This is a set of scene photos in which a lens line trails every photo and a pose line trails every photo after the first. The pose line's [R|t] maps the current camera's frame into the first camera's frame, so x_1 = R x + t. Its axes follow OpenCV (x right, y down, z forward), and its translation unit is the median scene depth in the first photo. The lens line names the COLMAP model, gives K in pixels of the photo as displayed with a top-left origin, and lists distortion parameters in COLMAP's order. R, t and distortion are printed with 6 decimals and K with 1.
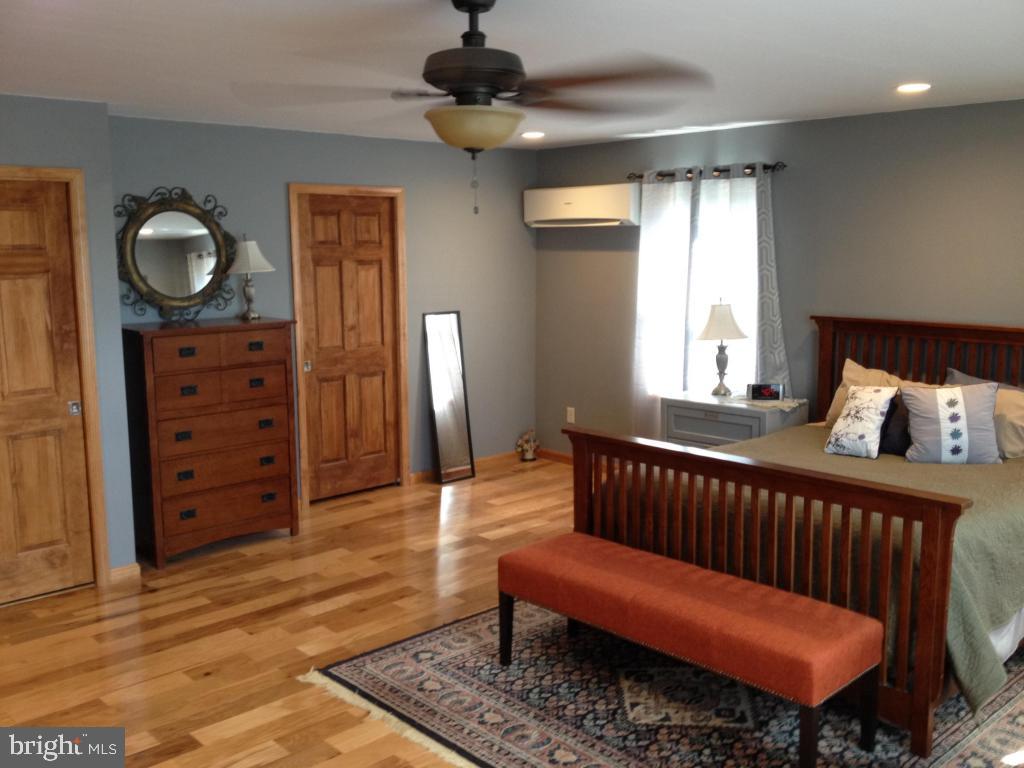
lens RADIAL K [[956.7, 0, 521.9], [0, 956.7, 384.2], [0, 0, 1]] dist [0.025166, 0.000000]
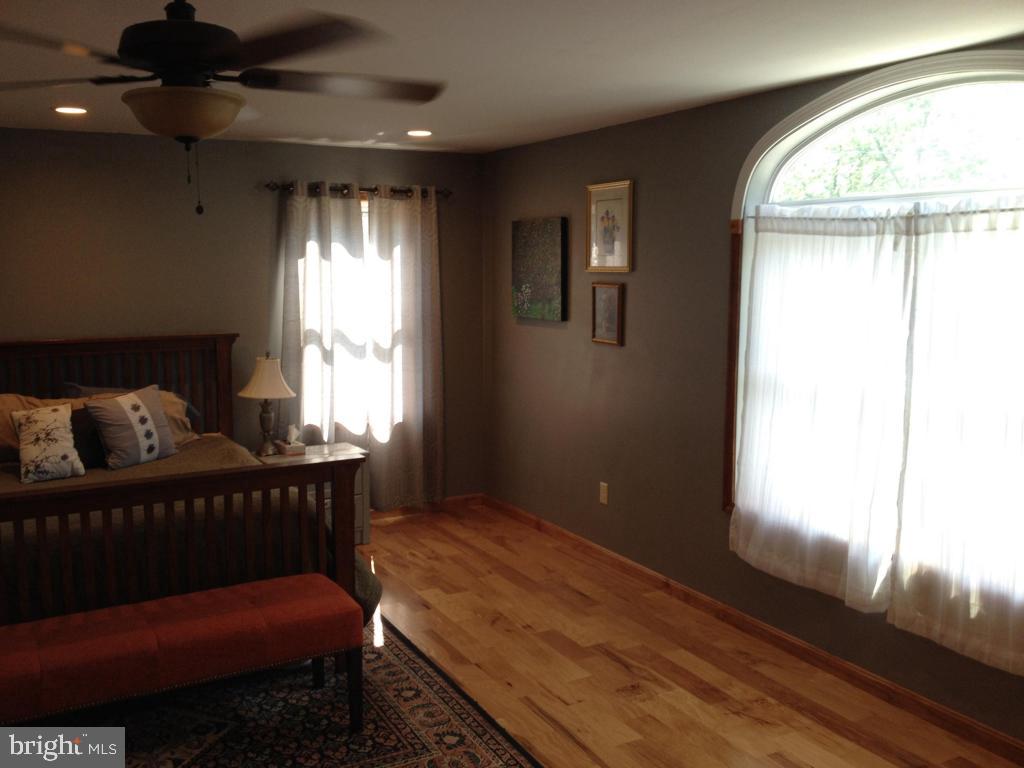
lens RADIAL K [[956.7, 0, 494.9], [0, 956.7, 385.0], [0, 0, 1]] dist [0.025166, 0.000000]
pose [[0.276639, -0.125035, 0.952805, -0.477655], [0.148578, 0.985142, 0.086140, -0.039531], [-0.949418, 0.117736, 0.291106, 0.296928]]
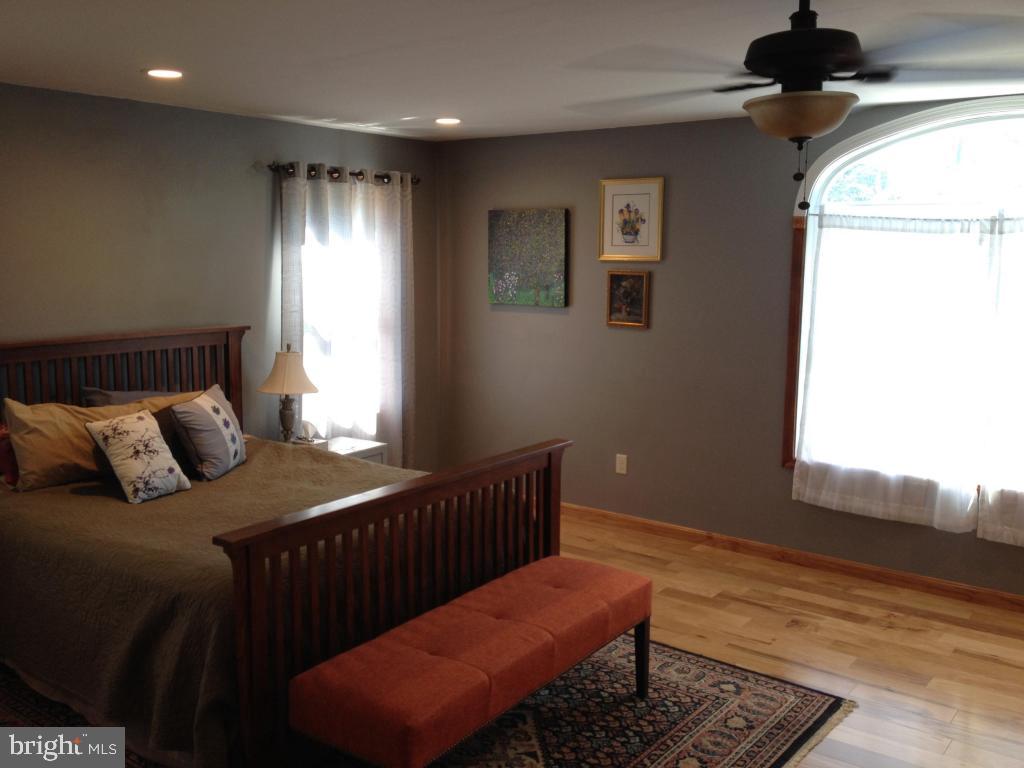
lens RADIAL K [[956.7, 0, 505.1], [0, 956.7, 377.9], [0, 0, 1]] dist [0.025166, 0.000000]
pose [[-0.143491, -0.135983, 0.980265, -0.554238], [0.143399, 0.977205, 0.156549, -0.124926], [-0.979207, 0.163033, -0.120721, 0.832244]]
